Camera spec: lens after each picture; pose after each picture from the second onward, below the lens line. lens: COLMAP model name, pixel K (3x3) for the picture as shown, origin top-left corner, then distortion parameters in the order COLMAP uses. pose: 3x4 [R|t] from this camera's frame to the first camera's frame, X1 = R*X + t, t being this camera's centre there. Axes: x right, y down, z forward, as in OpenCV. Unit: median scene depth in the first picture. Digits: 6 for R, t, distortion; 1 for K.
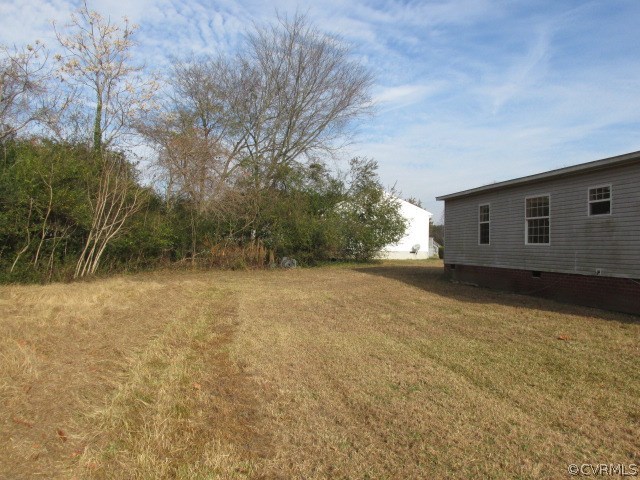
lens RADIAL K [[514.5, 0, 320.0], [0, 514.5, 226.0], [0, 0, 1]] dist [-0.001589, 0.005549]
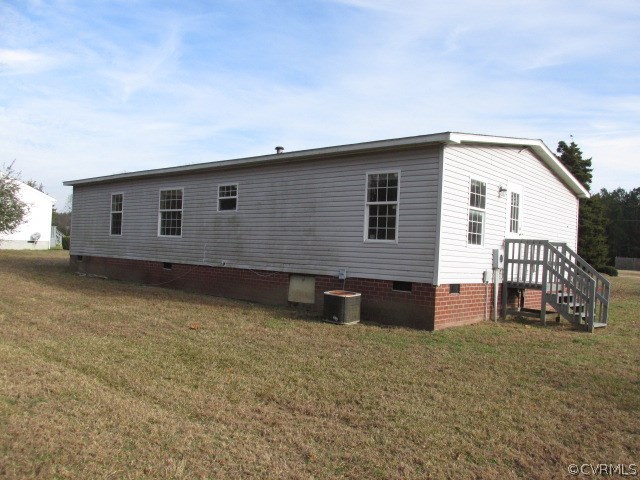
lens RADIAL K [[520.2, 0, 278.8], [0, 520.2, 243.4], [0, 0, 1]] dist [0.013351, -0.004087]
pose [[0.807692, 0.016111, 0.589384, -0.009009], [-0.046816, 0.998223, 0.036869, 0.001879], [-0.587743, -0.057372, 0.807011, 0.055837]]
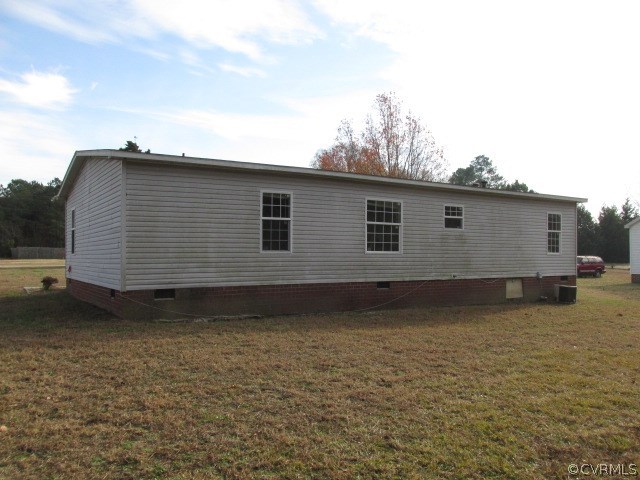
lens RADIAL K [[429.7, 0, 320.0], [0, 429.7, 240.0], [0, 0, 1]] dist [0.000619, -0.000538]
pose [[-0.287662, 0.029064, 0.957291, -0.334612], [-0.040971, 0.998251, -0.042619, 0.061543], [-0.956855, -0.051481, -0.285968, 1.604076]]
